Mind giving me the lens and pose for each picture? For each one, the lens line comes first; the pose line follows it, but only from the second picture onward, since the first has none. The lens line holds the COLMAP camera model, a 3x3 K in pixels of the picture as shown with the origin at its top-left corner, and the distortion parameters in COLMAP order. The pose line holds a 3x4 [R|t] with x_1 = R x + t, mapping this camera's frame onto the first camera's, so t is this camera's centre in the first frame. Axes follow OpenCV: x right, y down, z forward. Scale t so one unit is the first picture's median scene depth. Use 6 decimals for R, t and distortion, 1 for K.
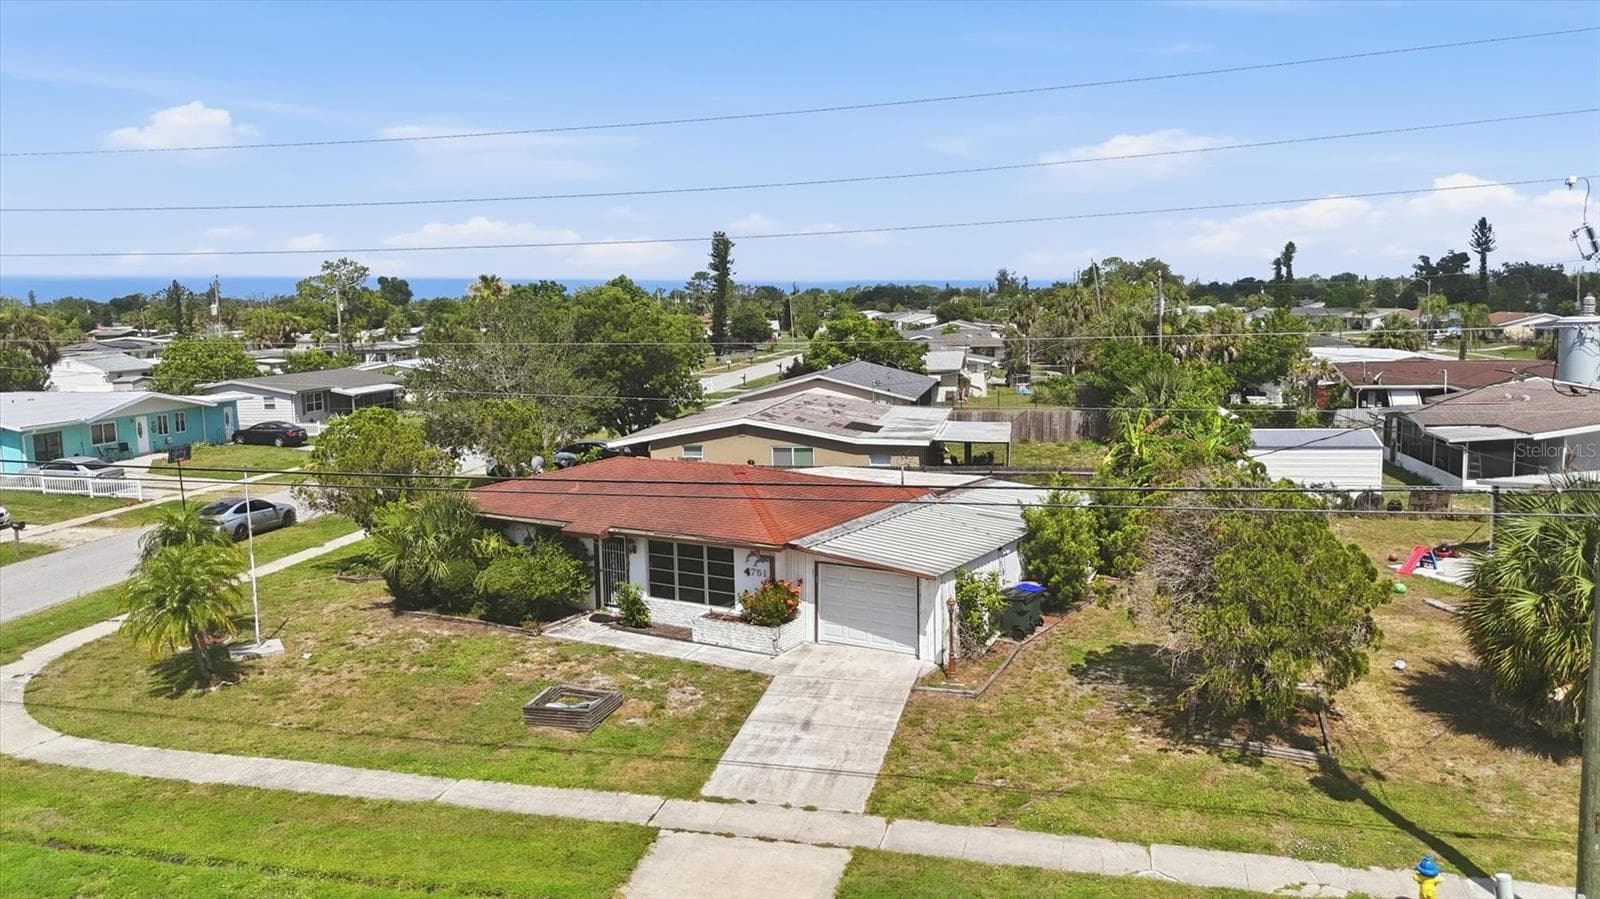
lens RADIAL K [[1174.1, 0, 808.5], [0, 1174.1, 452.0], [0, 0, 1]] dist [0.095246, -0.005917]
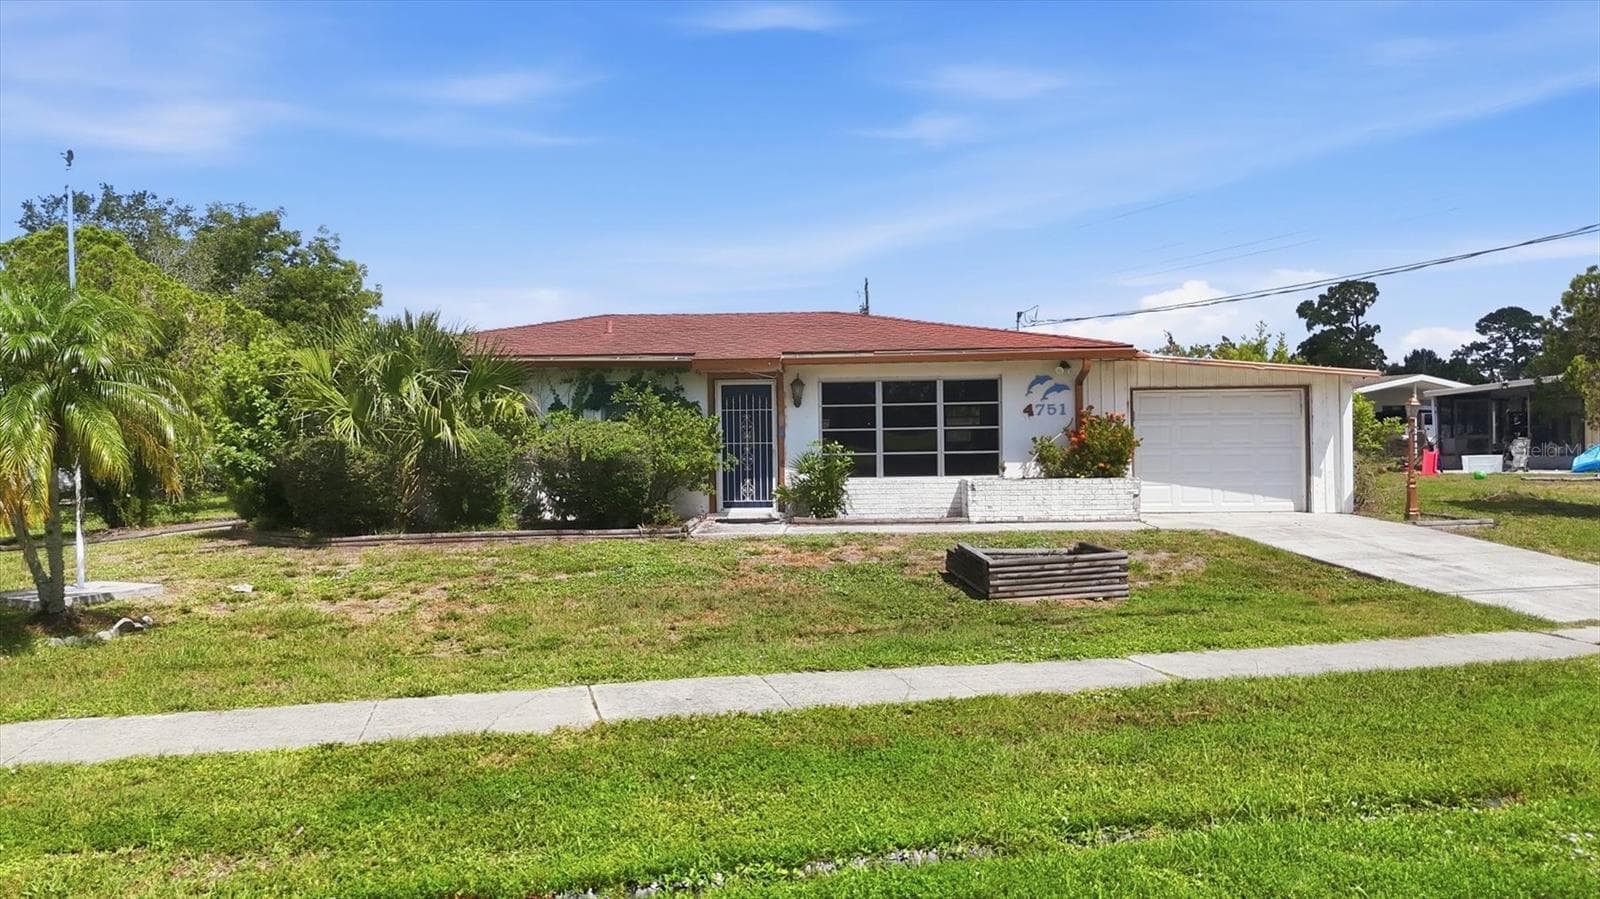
lens RADIAL K [[1174.1, 0, 808.5], [0, 1174.1, 452.0], [0, 0, 1]] dist [0.095246, -0.005917]
pose [[0.858195, 0.002821, 0.513316, -0.477786], [0.061009, 0.992336, -0.107453, 0.184830], [-0.509685, 0.123533, 0.851446, 0.524542]]
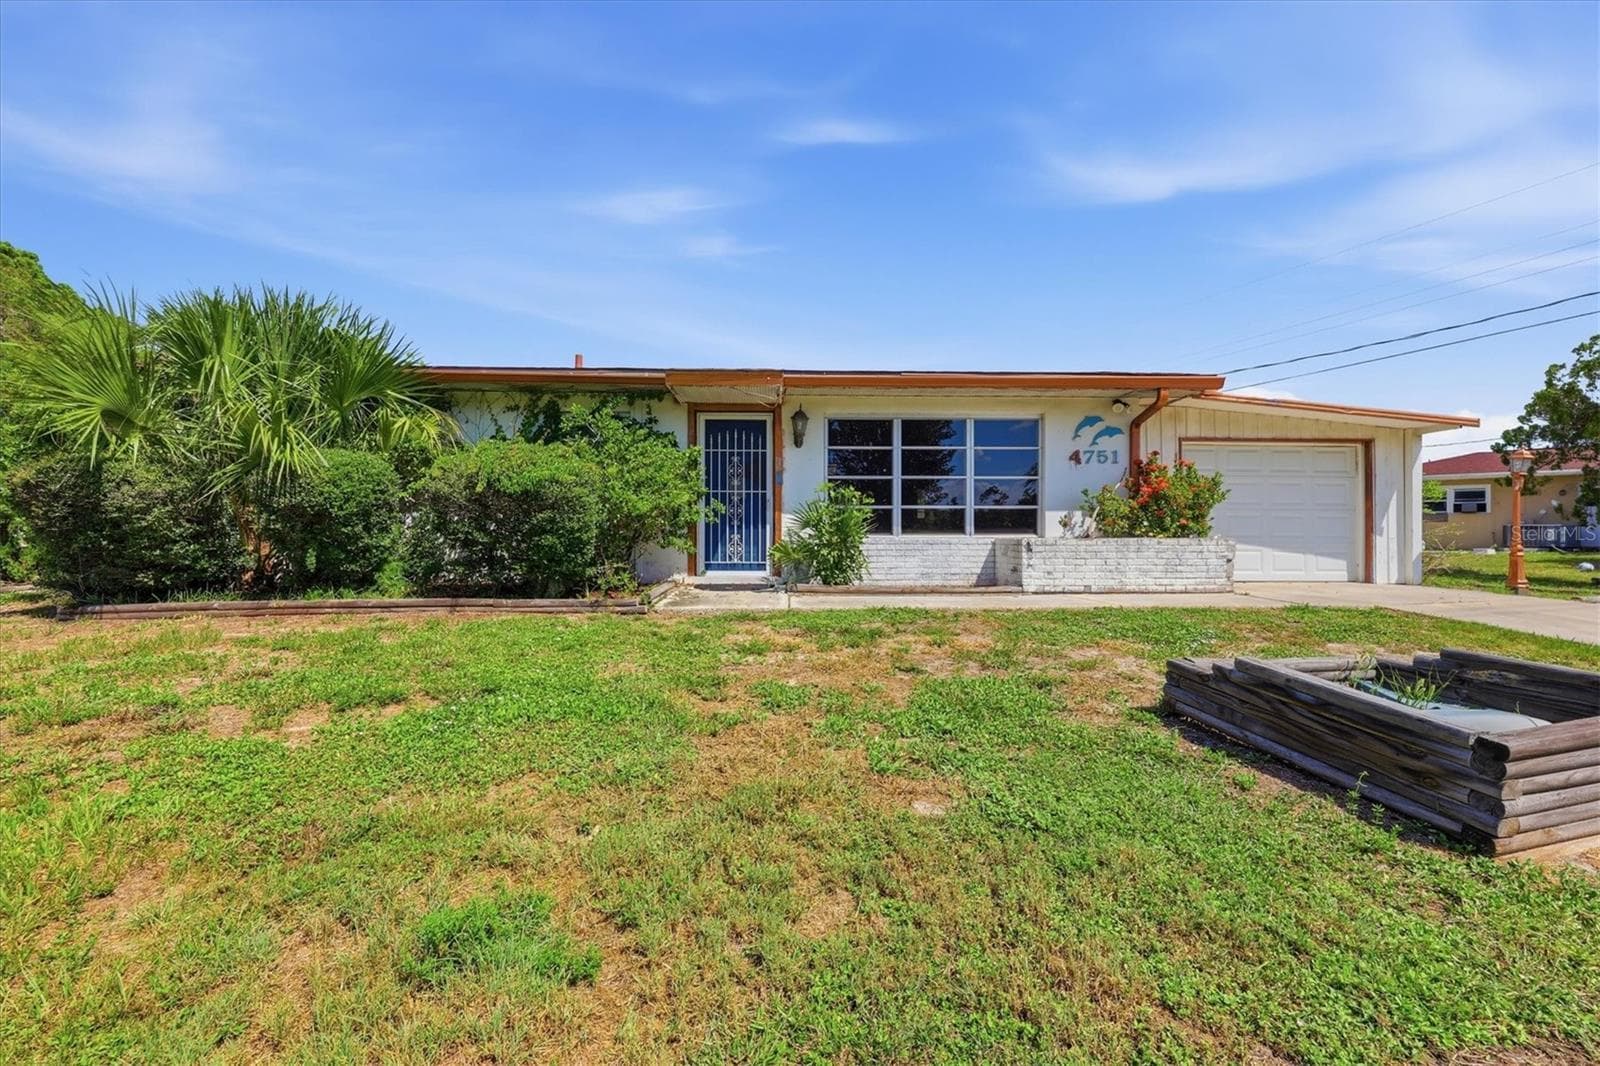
lens RADIAL K [[651.3, 0, 797.3], [0, 651.3, 535.2], [0, 0, 1]] dist [0.001297, 0.000238]
pose [[0.828117, 0.020805, 0.560168, -0.317608], [0.051096, 0.992349, -0.112393, 0.162810], [-0.558221, 0.121698, 0.820719, 0.834252]]
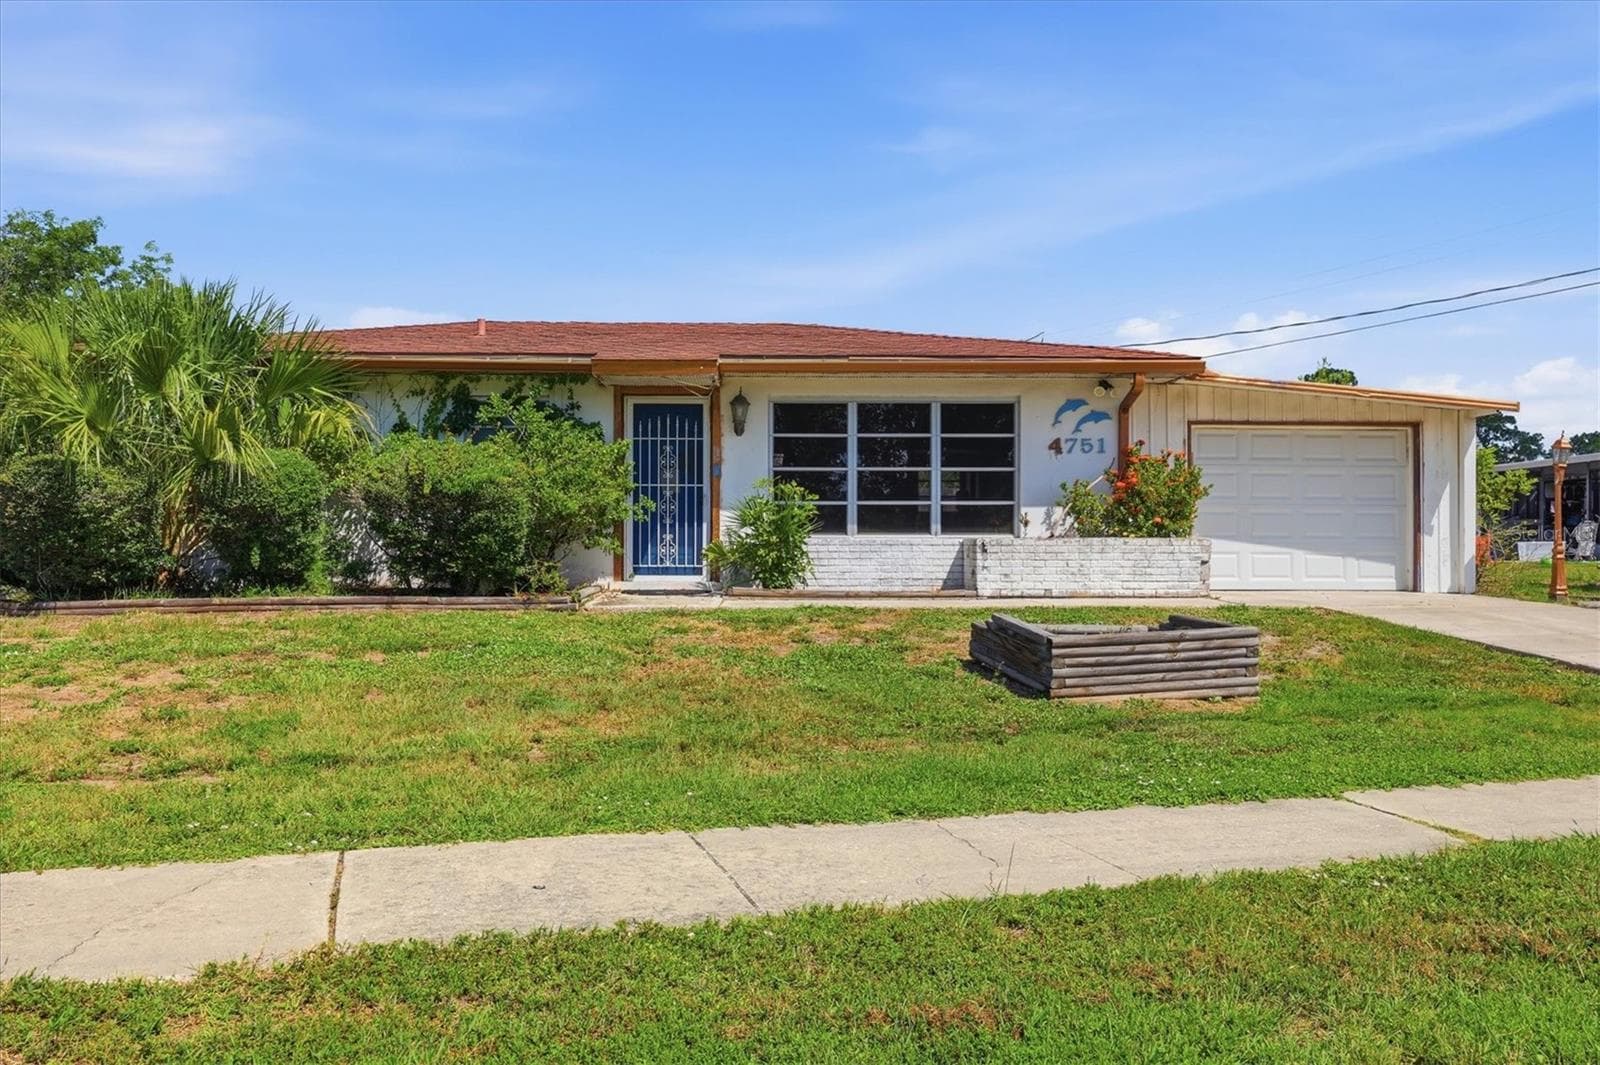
lens RADIAL K [[1296.4, 0, 800.0], [0, 1296.4, 532.5], [0, 0, 1]] dist [0.009030, 0.014411]
pose [[0.831002, 0.023761, 0.555762, -0.416958], [0.050443, 0.991752, -0.117826, 0.190264], [-0.553978, 0.125948, 0.822949, 0.641322]]
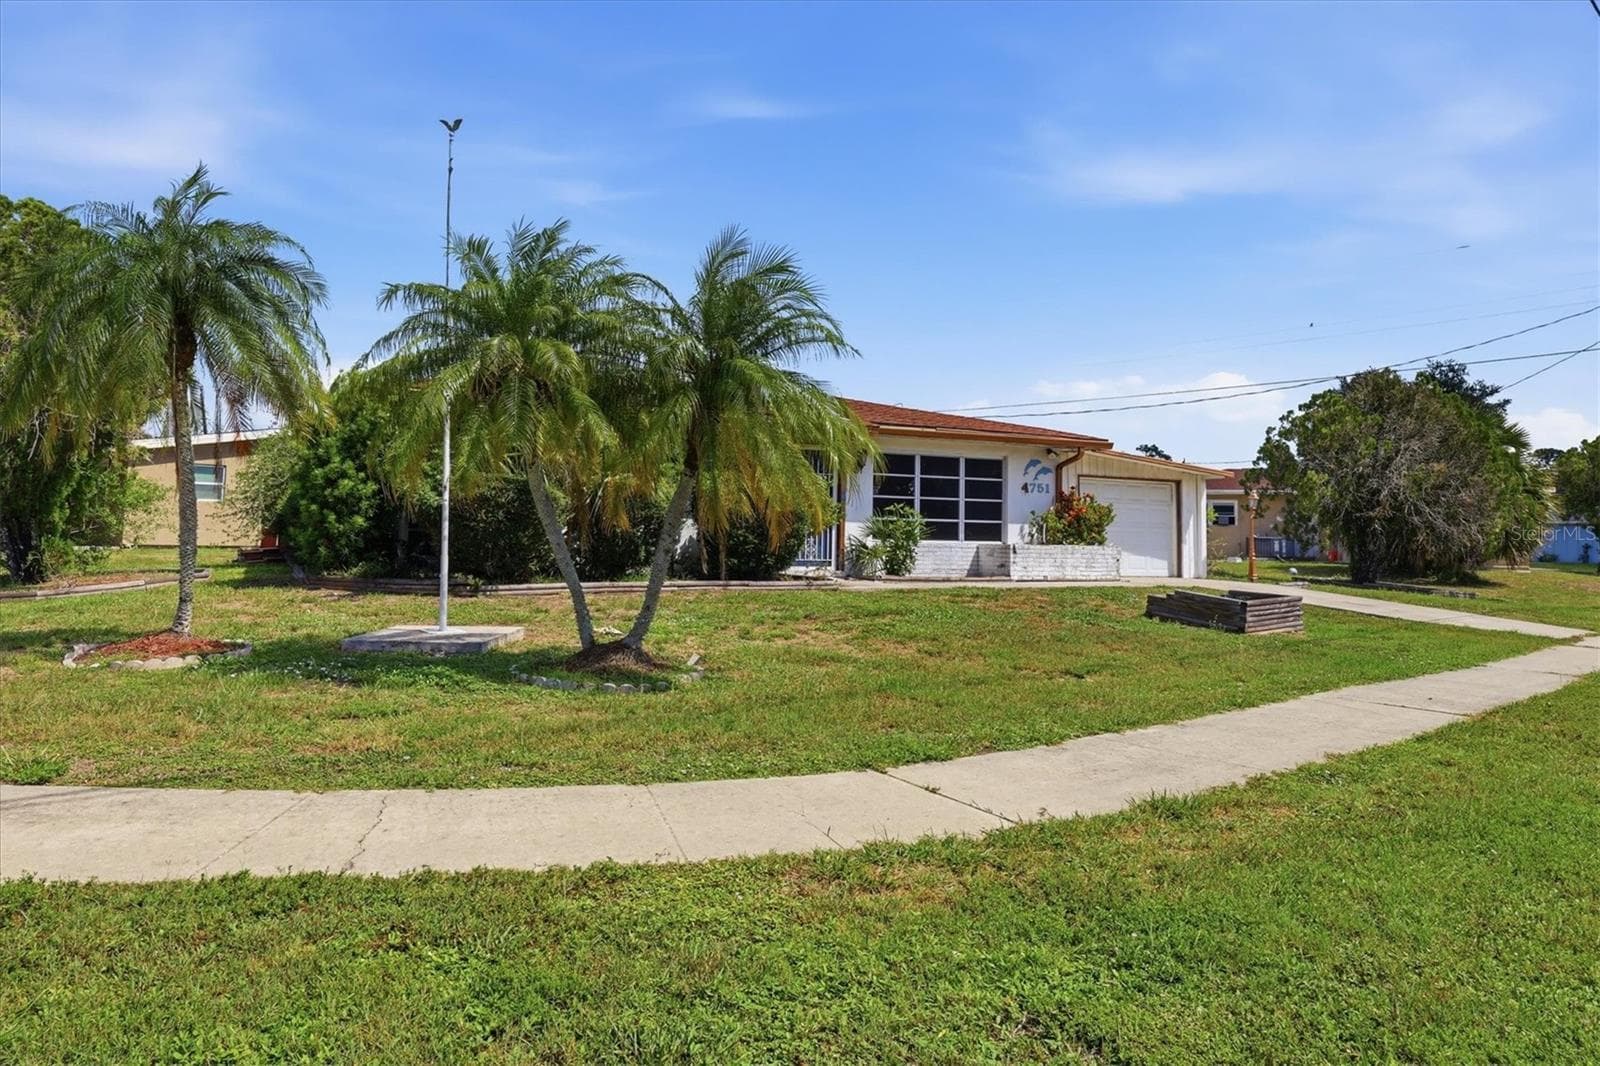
lens RADIAL K [[1060.8, 0, 797.8], [0, 1060.8, 447.1], [0, 0, 1]] dist [-0.000331, -0.000075]
pose [[0.522030, 0.102428, 0.846755, -0.704895], [0.075411, 0.983332, -0.165441, 0.177541], [-0.849587, 0.150220, 0.505605, 0.776477]]
